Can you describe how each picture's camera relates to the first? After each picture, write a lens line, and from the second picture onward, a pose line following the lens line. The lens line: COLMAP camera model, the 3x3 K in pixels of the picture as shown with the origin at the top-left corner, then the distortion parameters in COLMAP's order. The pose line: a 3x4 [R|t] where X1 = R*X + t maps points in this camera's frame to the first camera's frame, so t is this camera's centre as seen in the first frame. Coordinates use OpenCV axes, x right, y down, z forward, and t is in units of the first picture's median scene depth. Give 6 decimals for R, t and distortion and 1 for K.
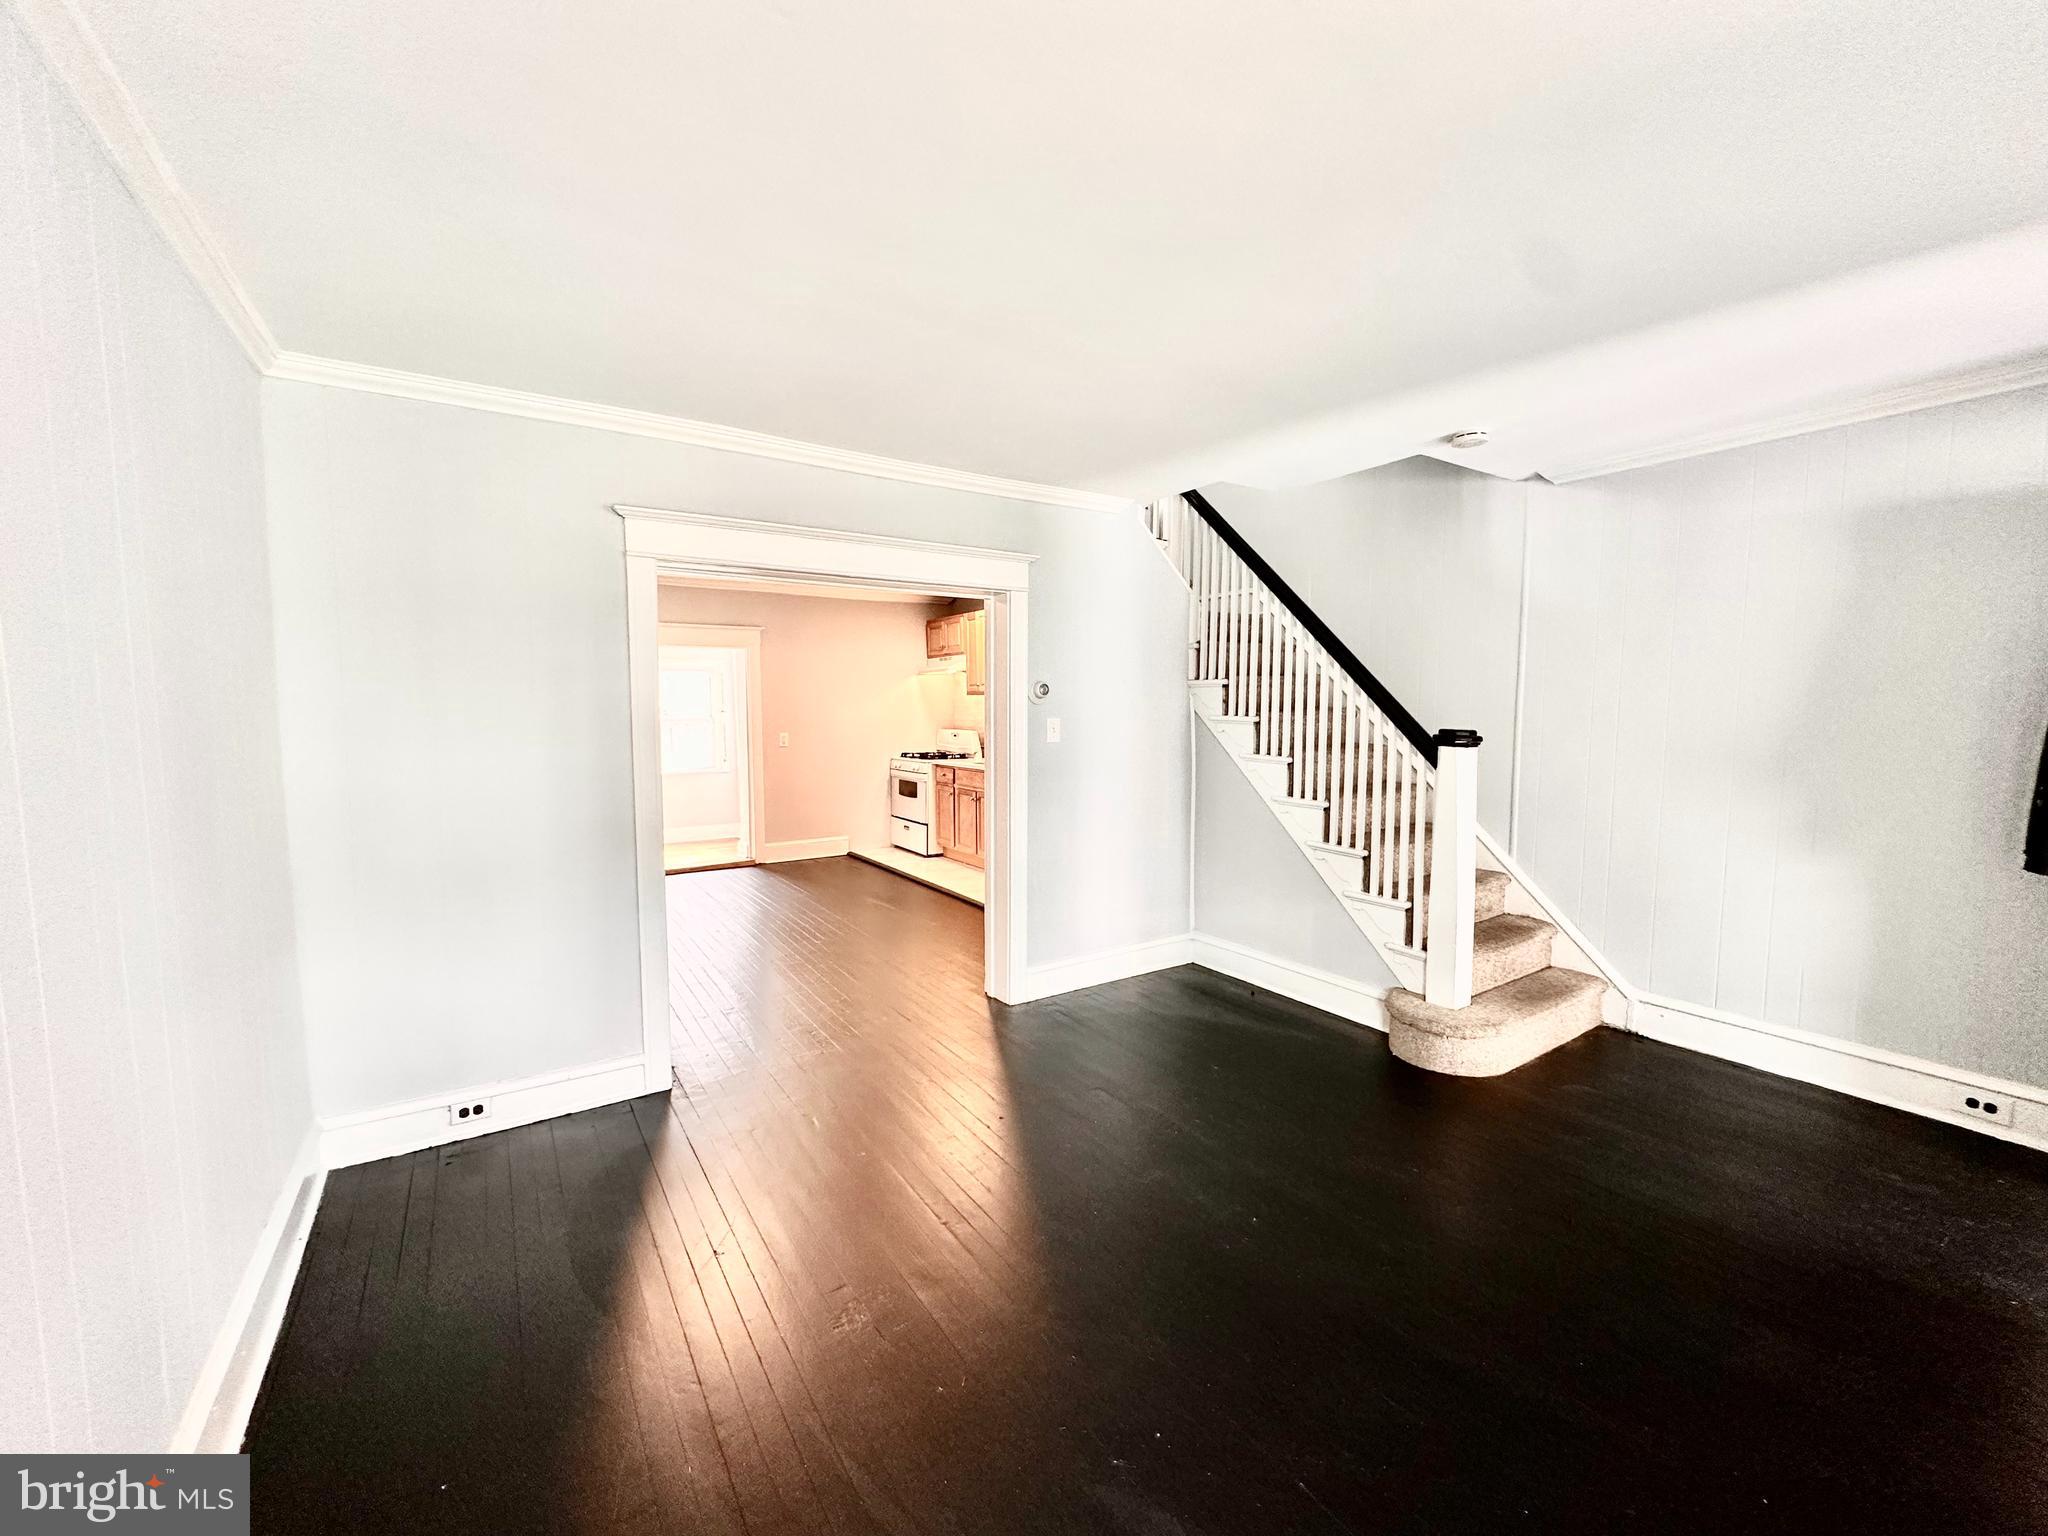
lens RADIAL K [[816.6, 0, 1013.7], [0, 816.6, 766.4], [0, 0, 1]] dist [0.000010, 0.000772]
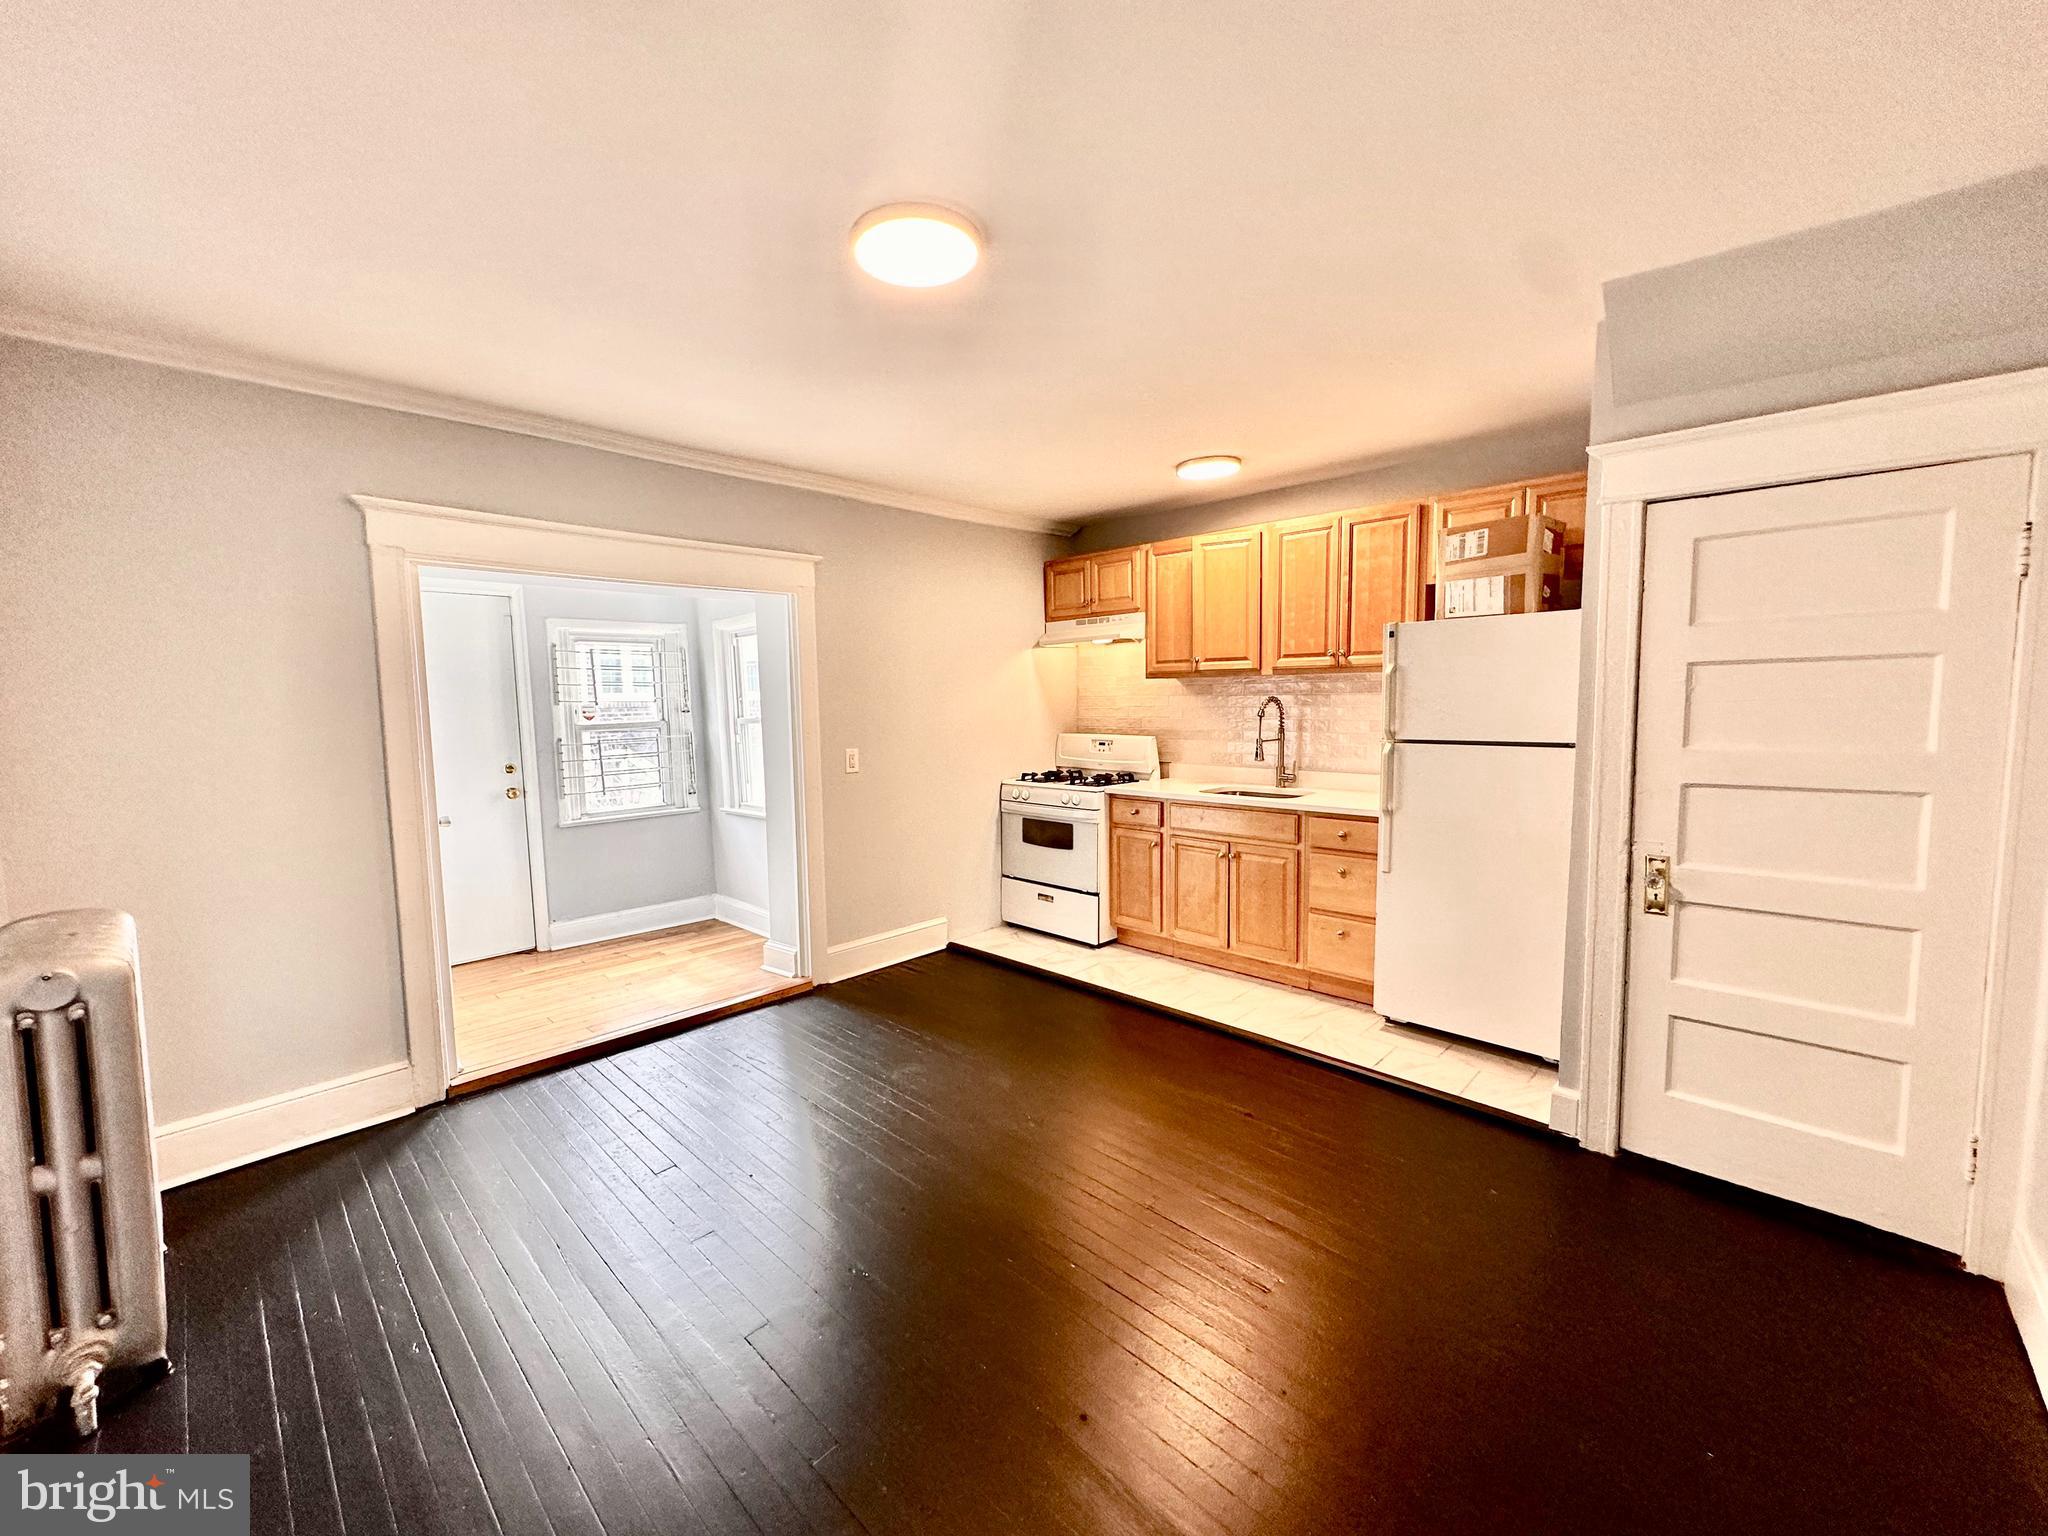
lens RADIAL K [[816.6, 0, 1020.1], [0, 816.6, 765.0], [0, 0, 1]] dist [0.000010, 0.000772]
pose [[0.977341, -0.027547, 0.209872, -0.276017], [0.026513, 0.999619, 0.007740, -0.028833], [-0.210005, -0.002000, 0.977698, 0.412512]]
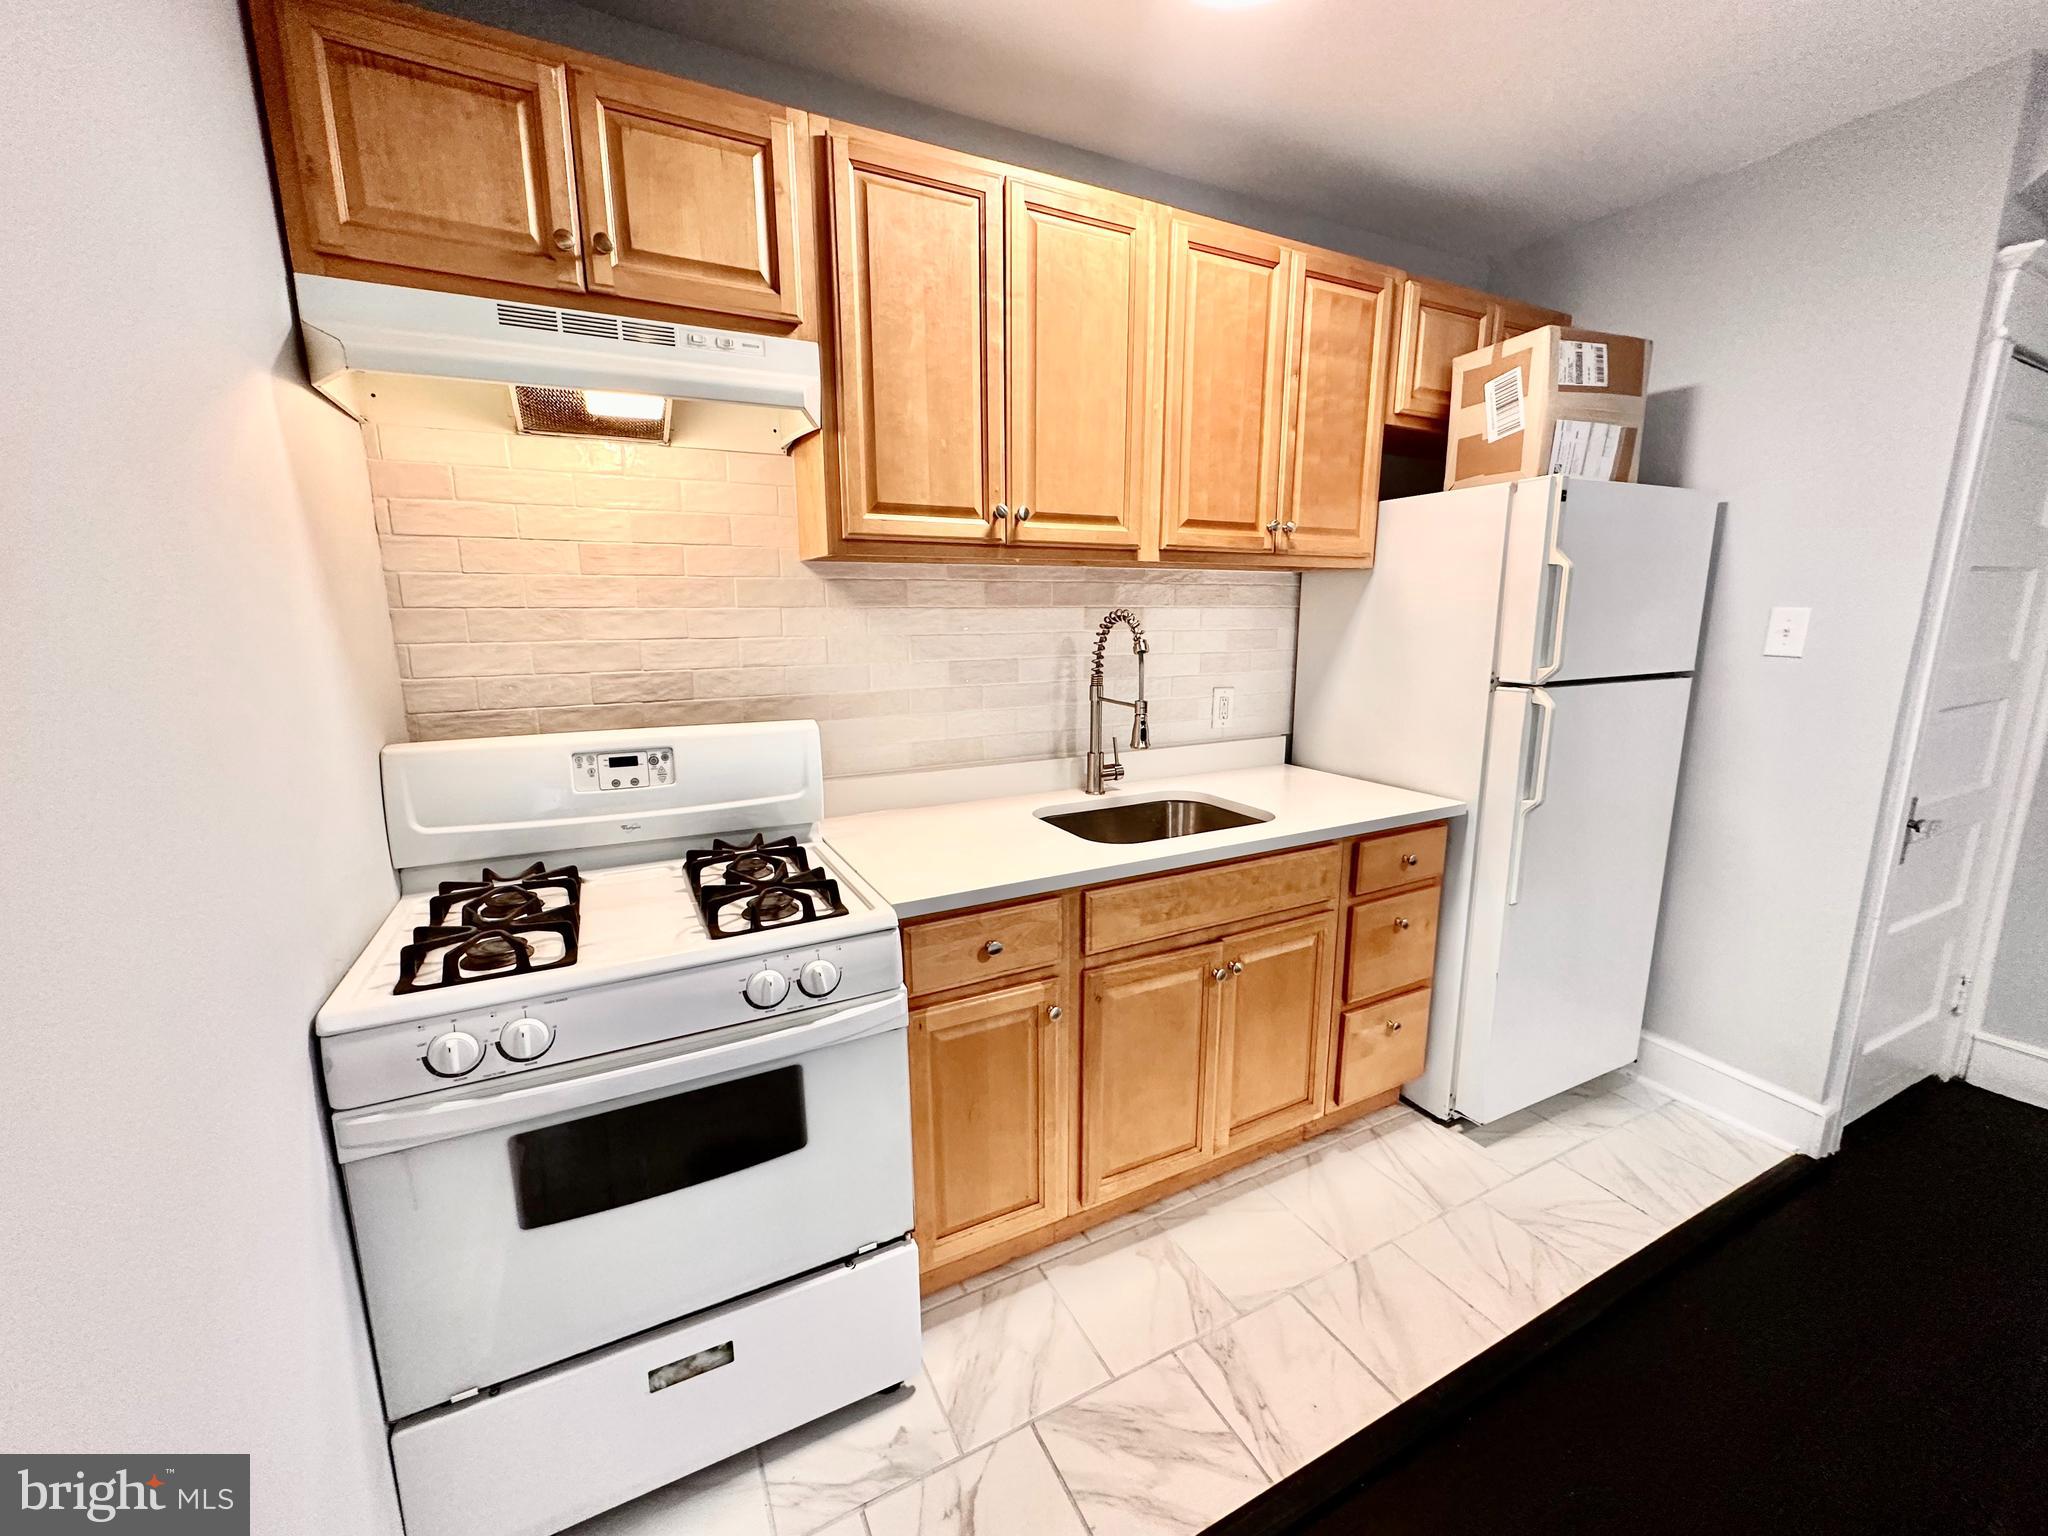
lens RADIAL K [[816.6, 0, 1022.2], [0, 816.6, 767.8], [0, 0, 1]] dist [0.000010, 0.000772]
pose [[0.110010, -0.184697, 0.976619, -0.261851], [0.082382, 0.980896, 0.176226, -0.065035], [-0.990510, 0.061069, 0.123124, 0.914085]]
